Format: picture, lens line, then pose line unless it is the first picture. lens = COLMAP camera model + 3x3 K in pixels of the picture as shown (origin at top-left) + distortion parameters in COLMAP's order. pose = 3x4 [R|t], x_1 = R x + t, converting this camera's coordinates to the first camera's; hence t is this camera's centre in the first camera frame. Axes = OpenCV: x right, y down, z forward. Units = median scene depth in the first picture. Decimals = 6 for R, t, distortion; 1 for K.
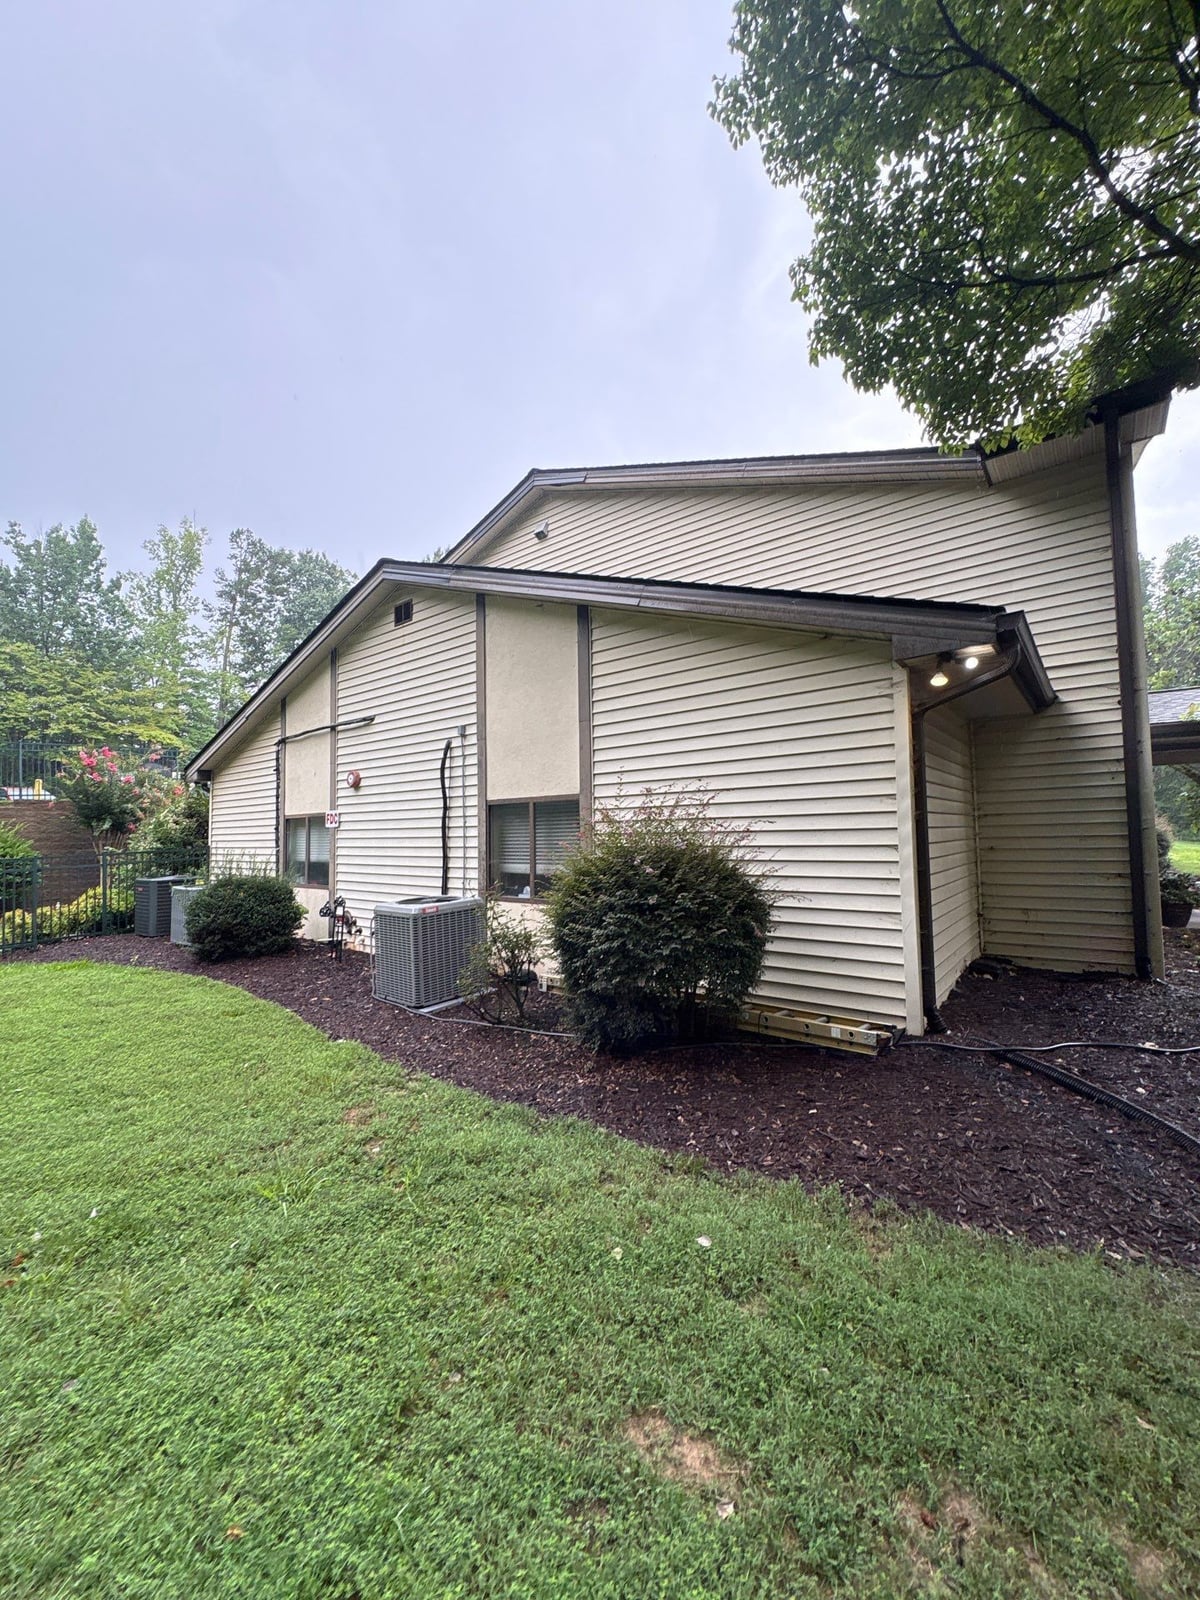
lens RADIAL K [[636.7, 0, 591.4], [0, 636.7, 785.7], [0, 0, 1]] dist [-0.007157, 0.001121]
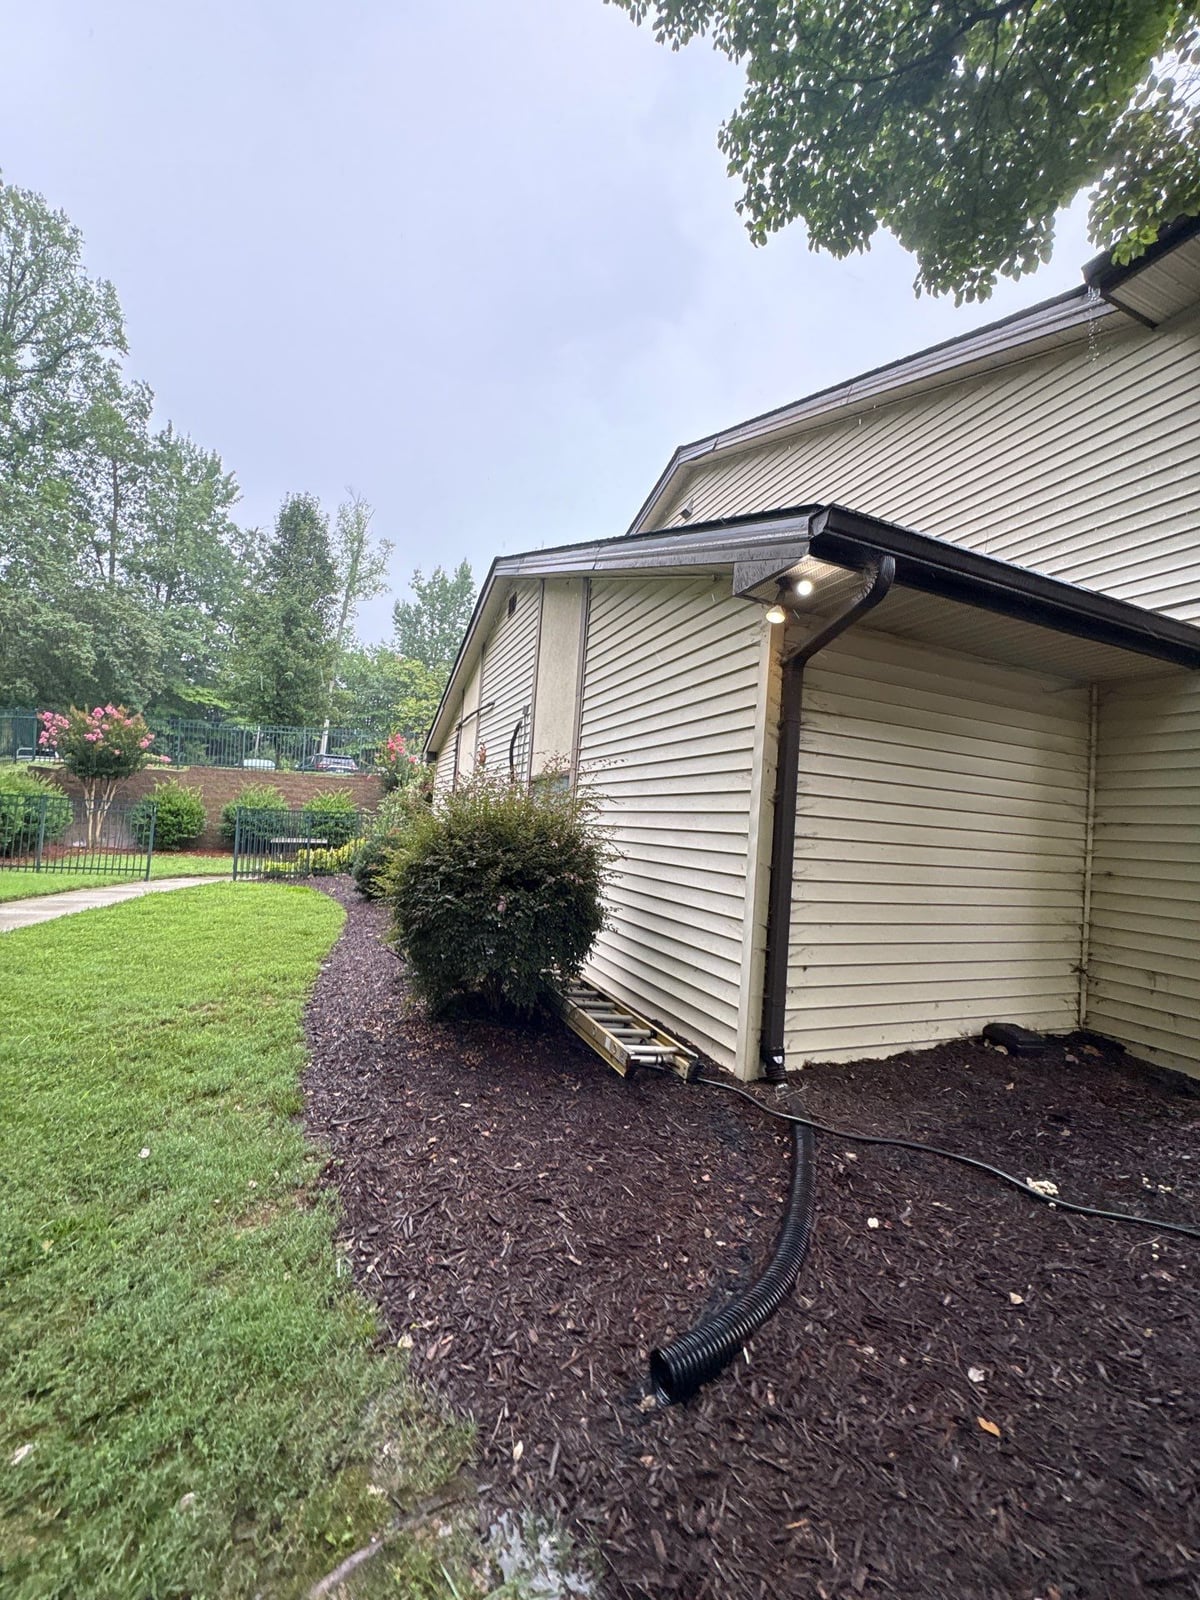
lens RADIAL K [[636.7, 0, 610.0], [0, 636.7, 791.9], [0, 0, 1]] dist [-0.007157, 0.001121]
pose [[0.873208, 0.049547, -0.484823, 0.385090], [-0.047108, 0.998741, 0.017220, 0.020013], [0.485066, 0.007802, 0.874443, 0.127940]]
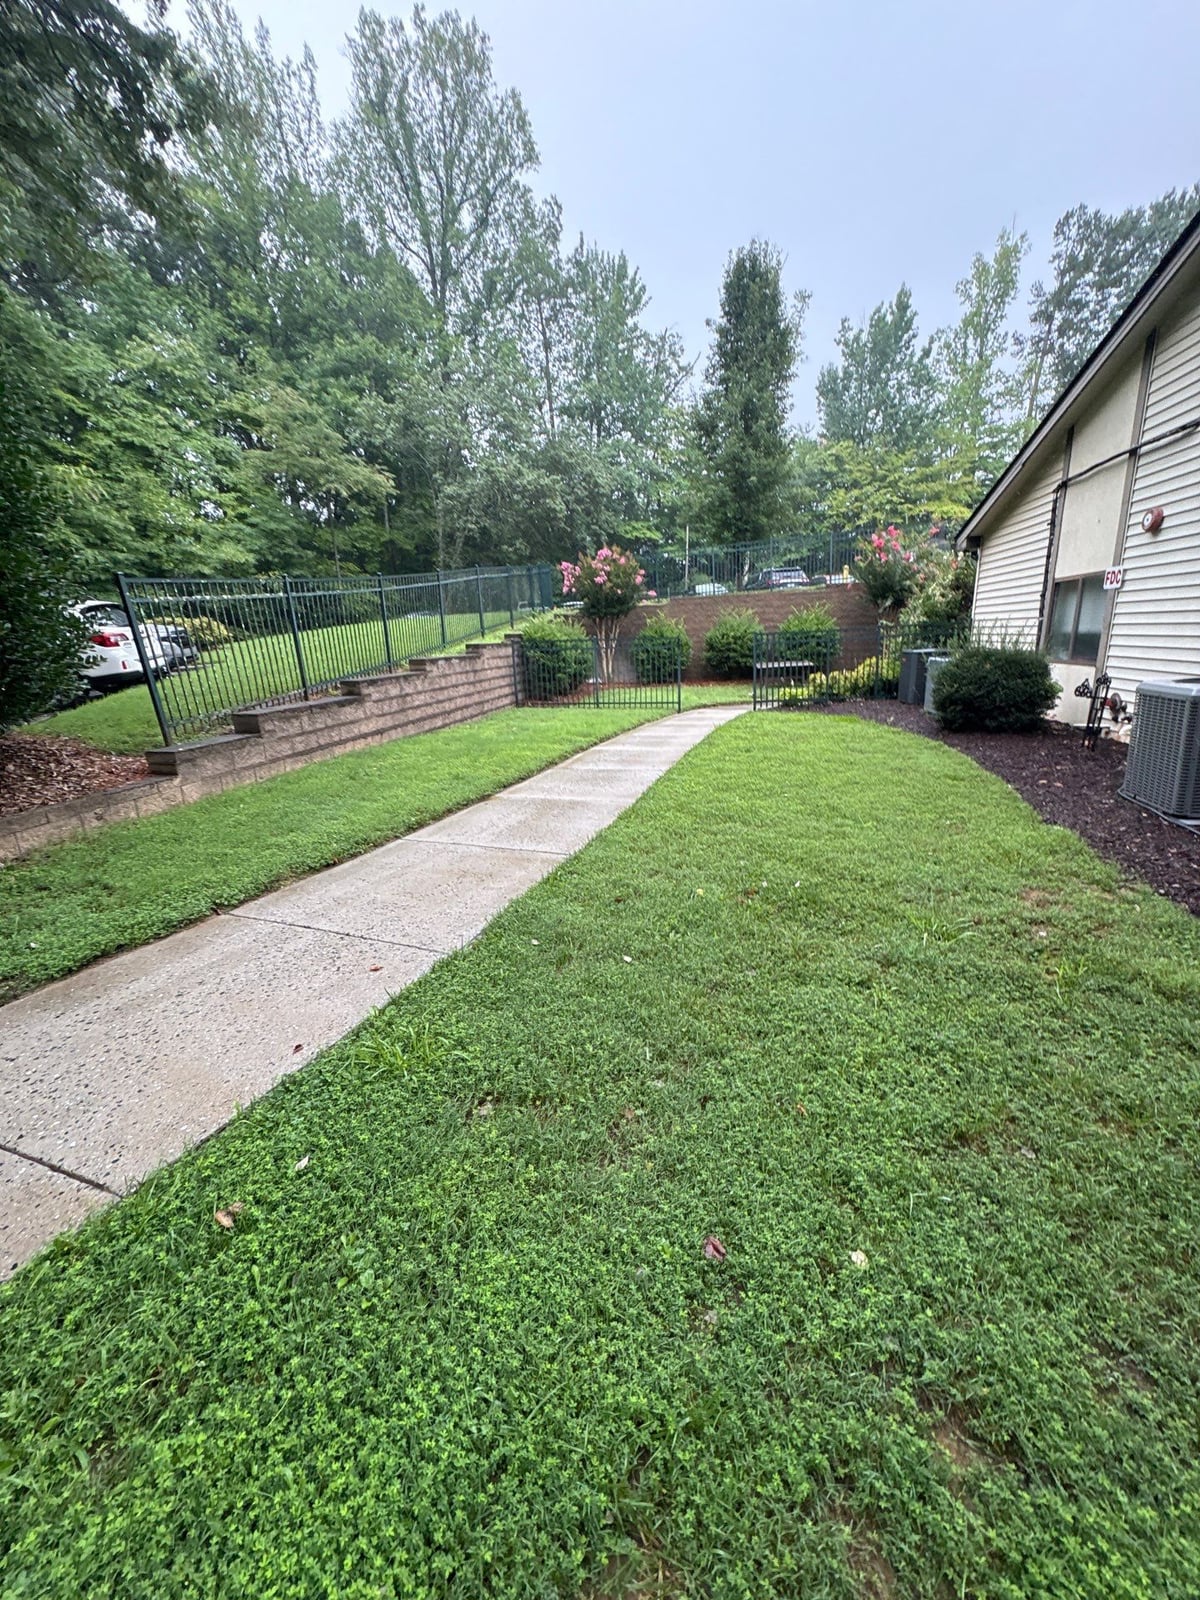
lens RADIAL K [[636.7, 0, 599.6], [0, 636.7, 797.0], [0, 0, 1]] dist [-0.007157, 0.001121]
pose [[0.459919, 0.222726, -0.859574, 0.043374], [0.087205, 0.952023, 0.293340, 0.025642], [0.883669, -0.209871, 0.418430, 0.038992]]
